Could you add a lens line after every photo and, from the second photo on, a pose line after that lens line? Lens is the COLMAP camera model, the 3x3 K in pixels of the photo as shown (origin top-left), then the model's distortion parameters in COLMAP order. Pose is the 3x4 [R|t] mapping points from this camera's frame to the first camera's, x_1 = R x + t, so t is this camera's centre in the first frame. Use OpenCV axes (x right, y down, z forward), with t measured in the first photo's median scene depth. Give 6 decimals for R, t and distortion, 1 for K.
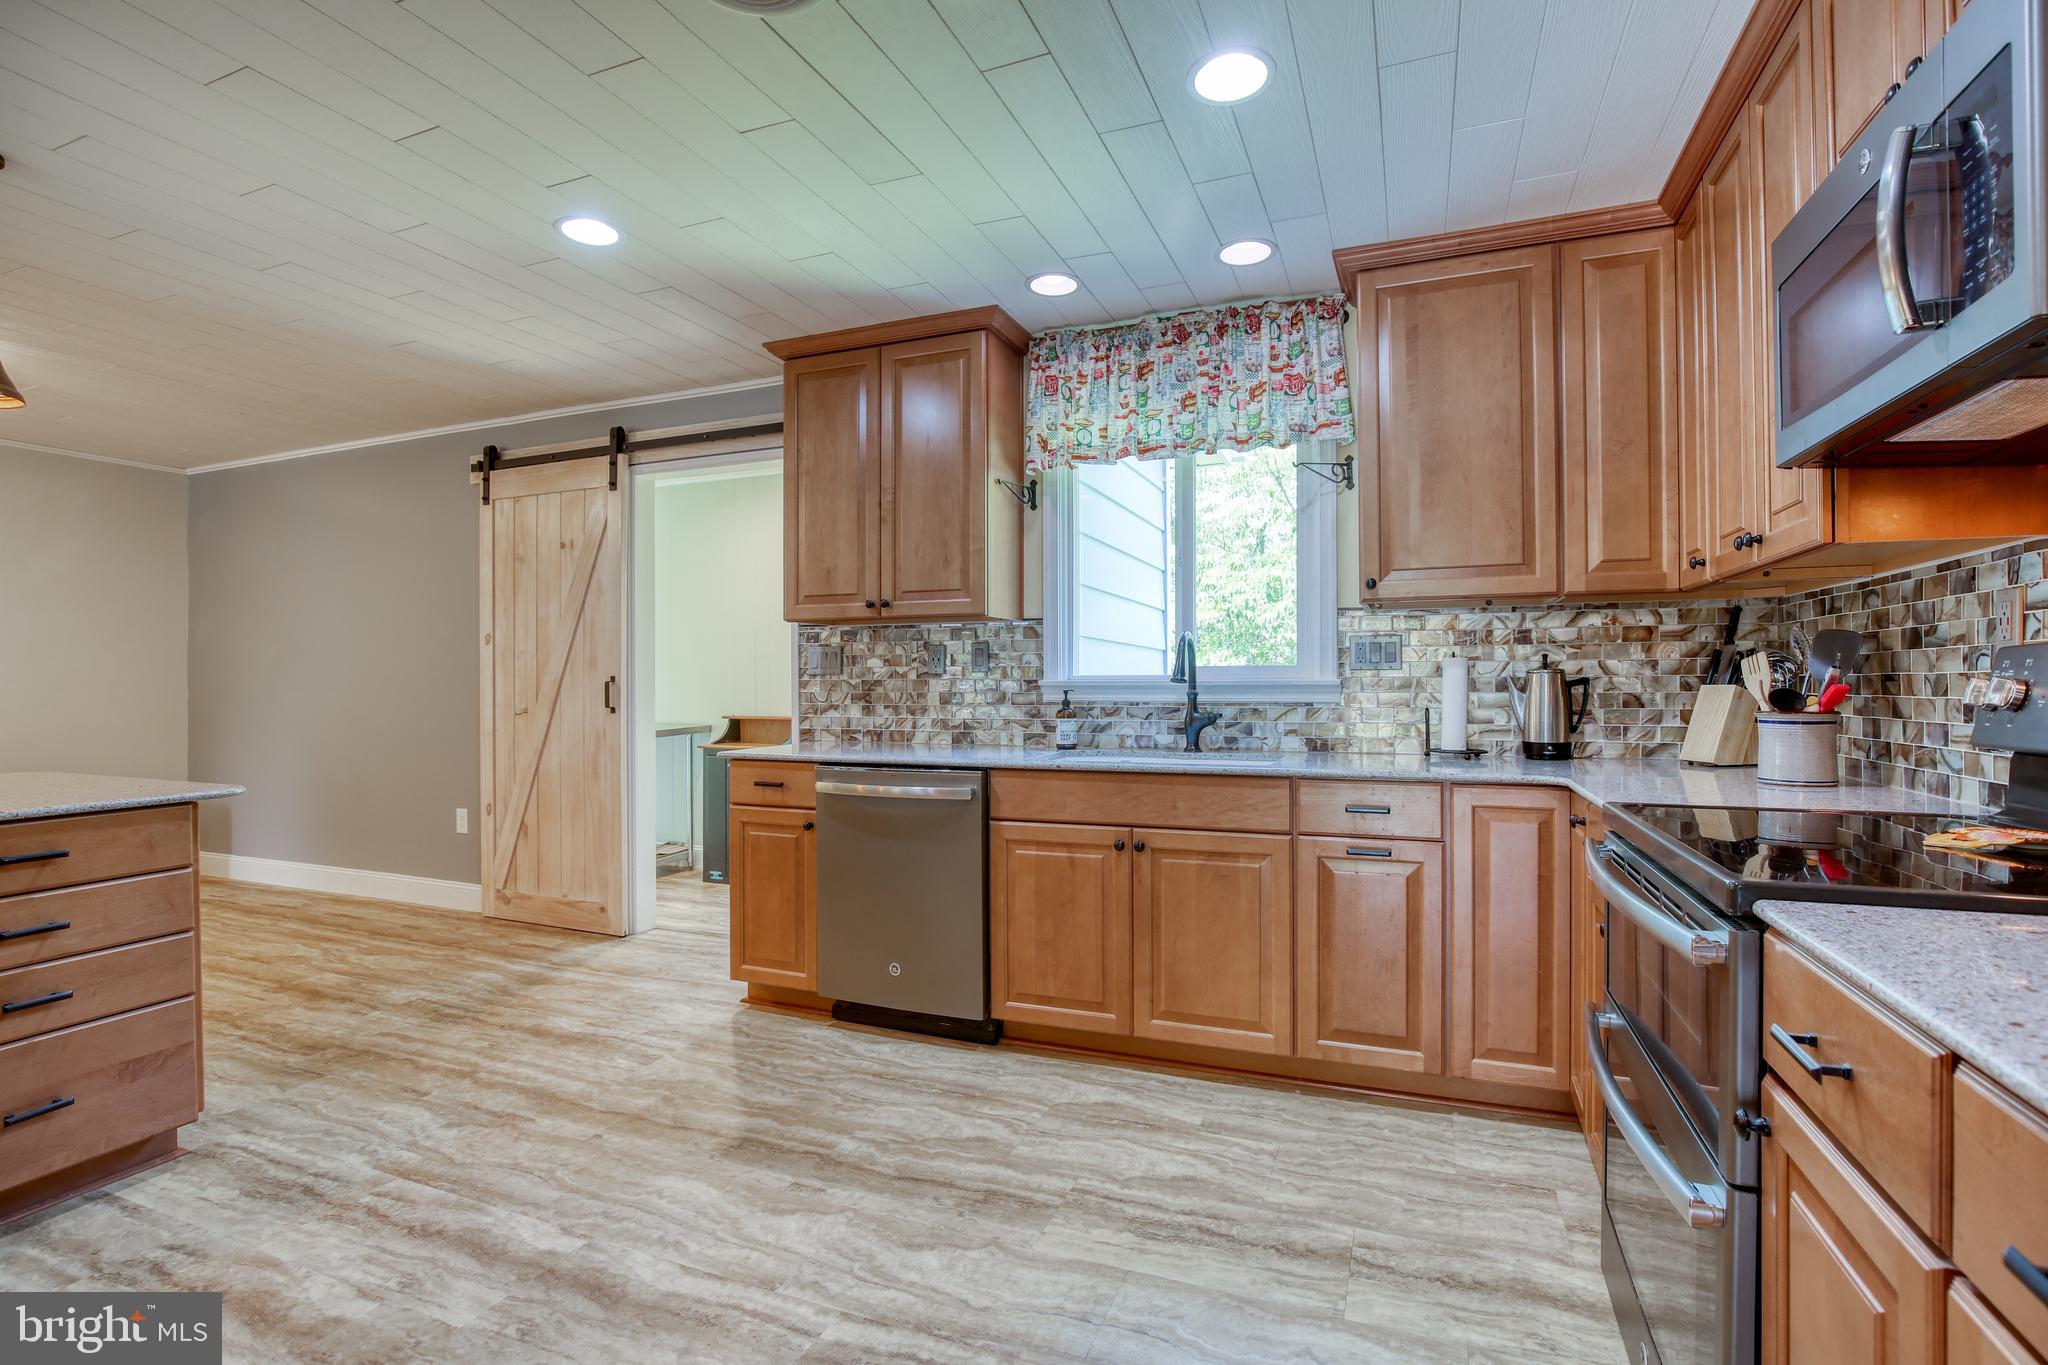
lens RADIAL K [[982.8, 0, 1043.1], [0, 982.8, 679.6], [0, 0, 1]] dist [-0.030254, 0.001787]
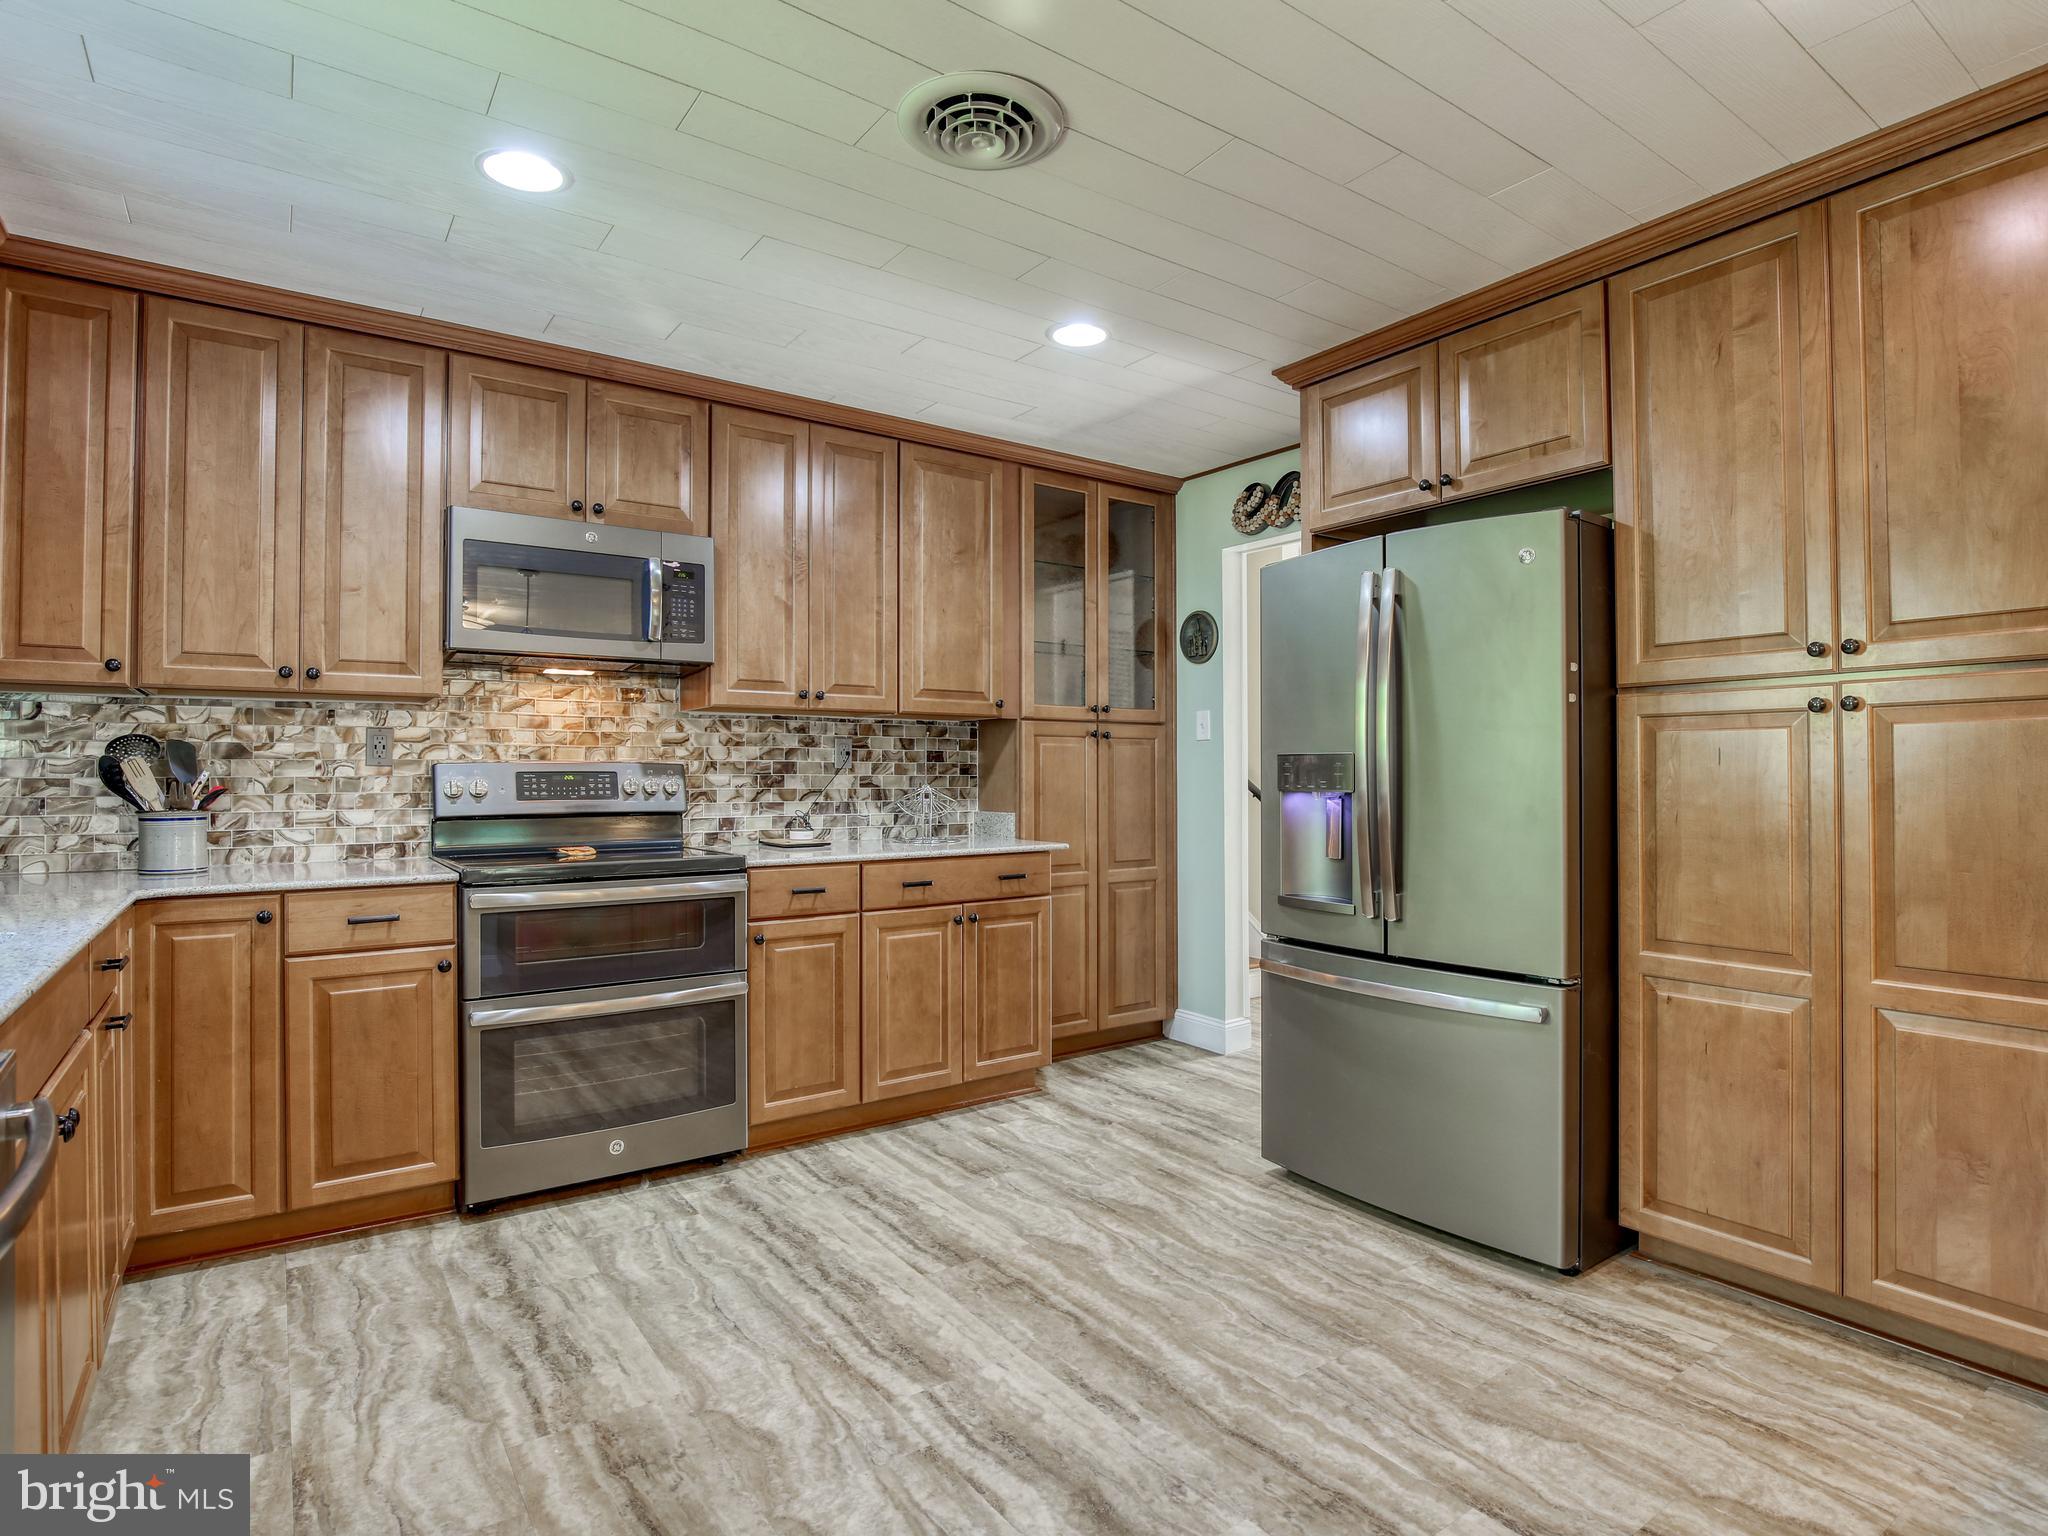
lens RADIAL K [[1092.4, 0, 1045.5], [0, 1092.4, 762.9], [0, 0, 1]] dist [-0.031112, 0.006170]
pose [[-0.850008, 0.012191, 0.526628, -0.680890], [0.005261, 0.999879, -0.014656, 0.001243], [-0.526743, -0.009687, -0.849969, 1.350239]]
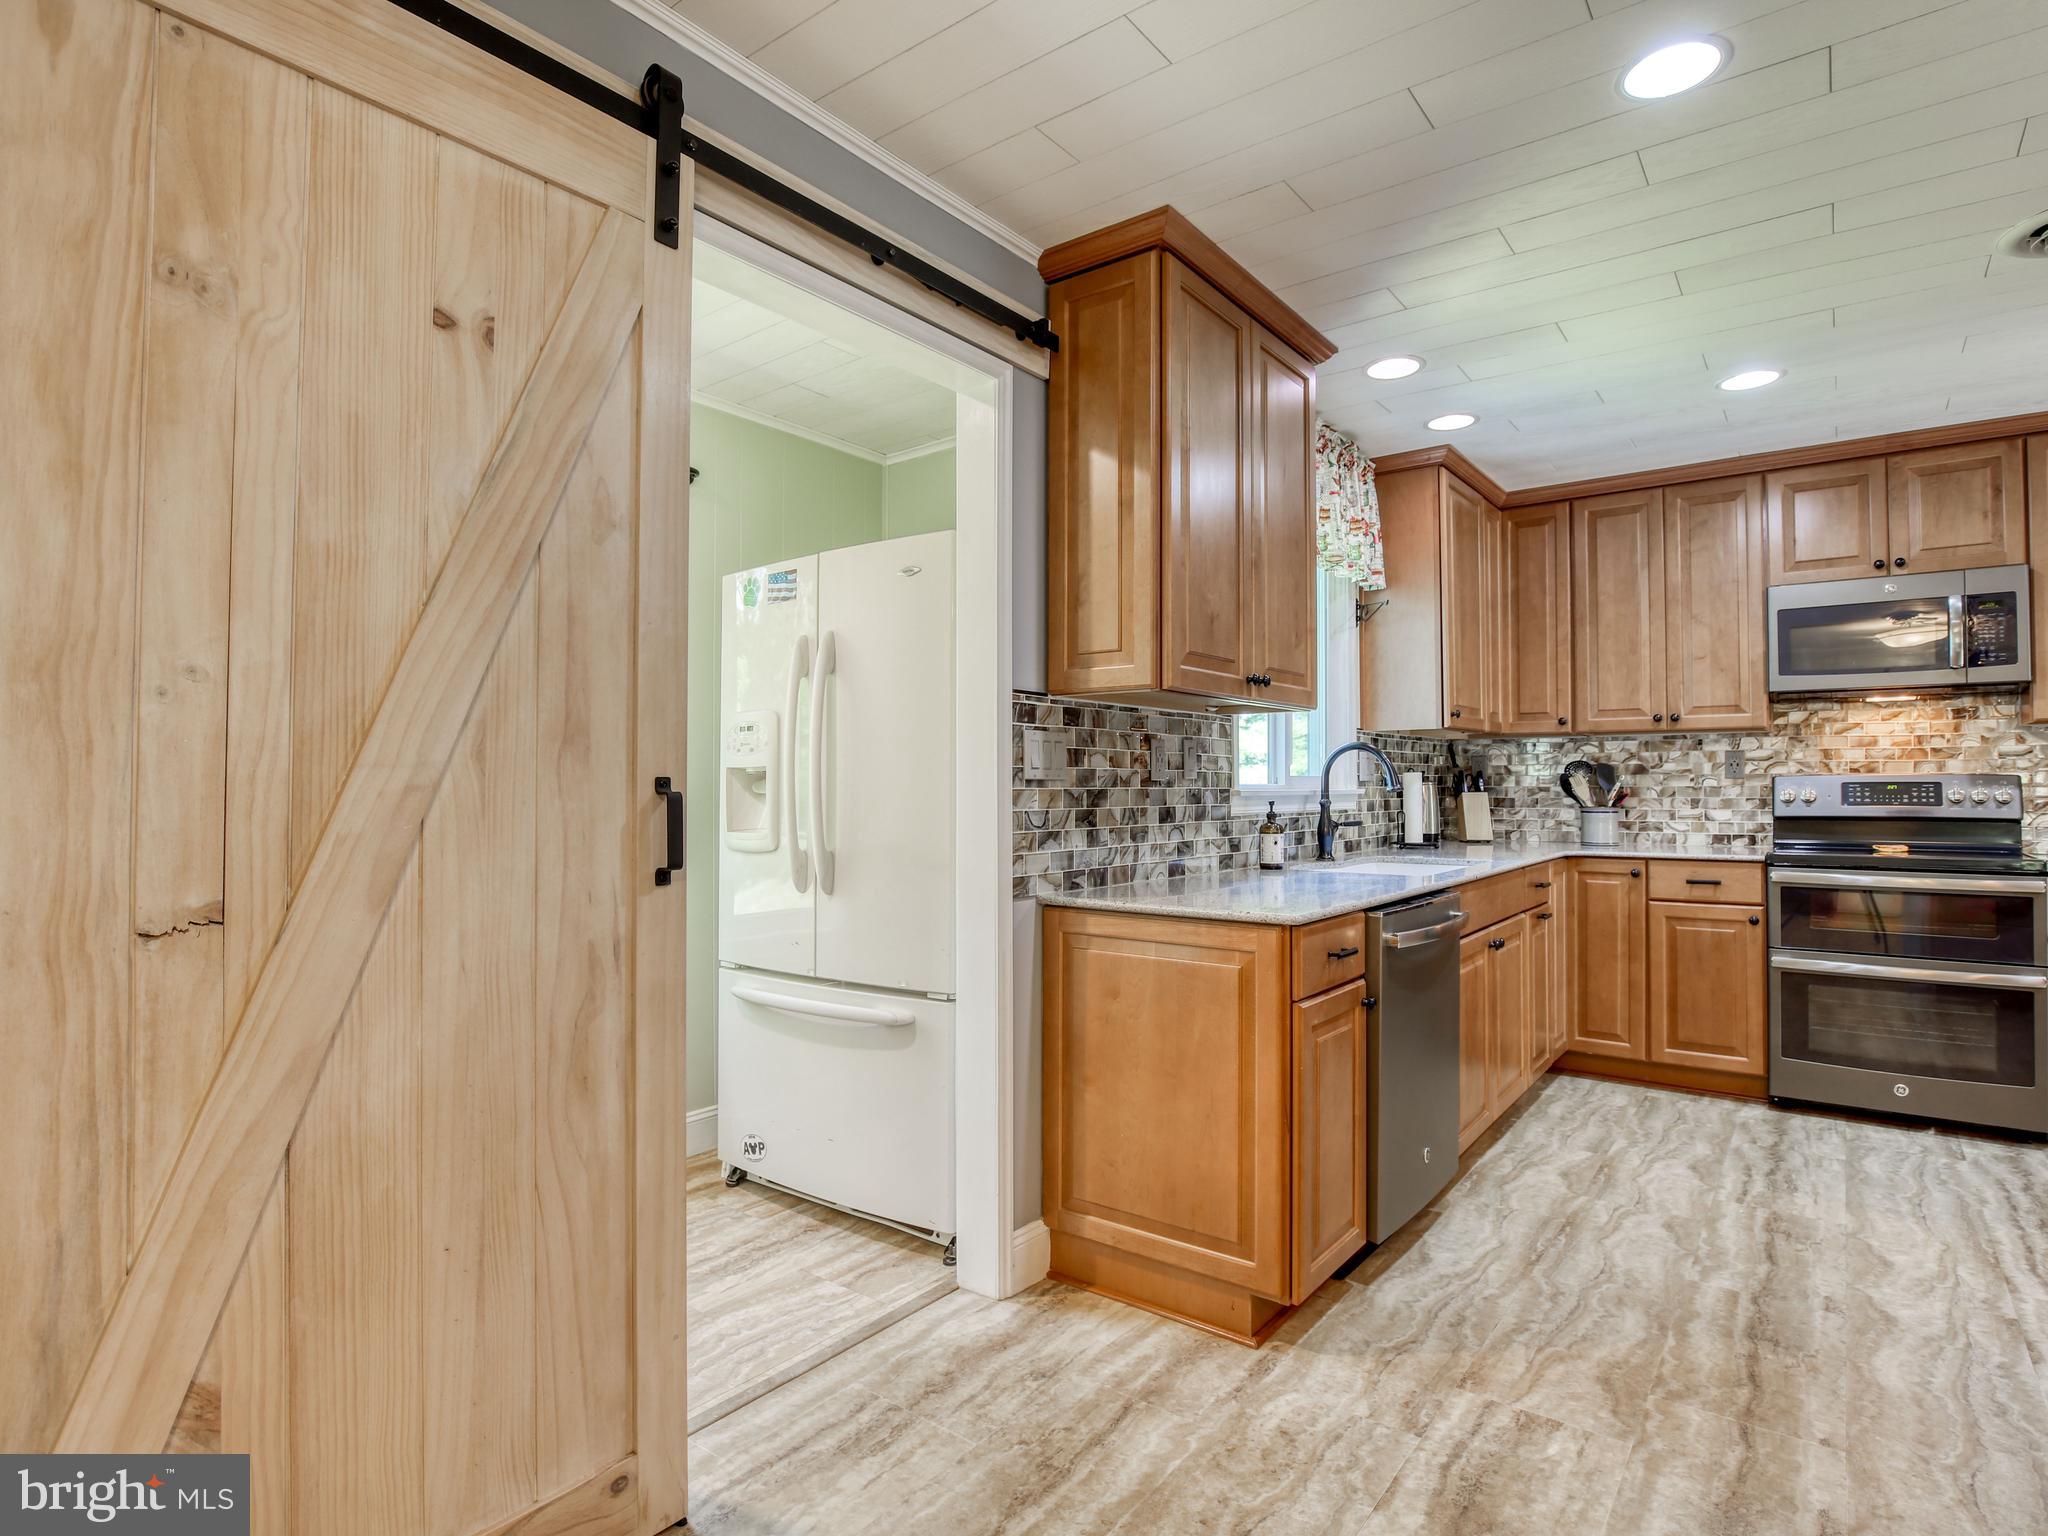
lens RADIAL K [[1092.4, 0, 1028.8], [0, 1092.4, 765.4], [0, 0, 1]] dist [-0.031112, 0.006170]
pose [[0.252743, 0.021707, 0.967290, -1.348712], [-0.001506, 0.999756, -0.022042, 0.001100], [-0.967532, 0.004115, 0.252714, 1.350500]]
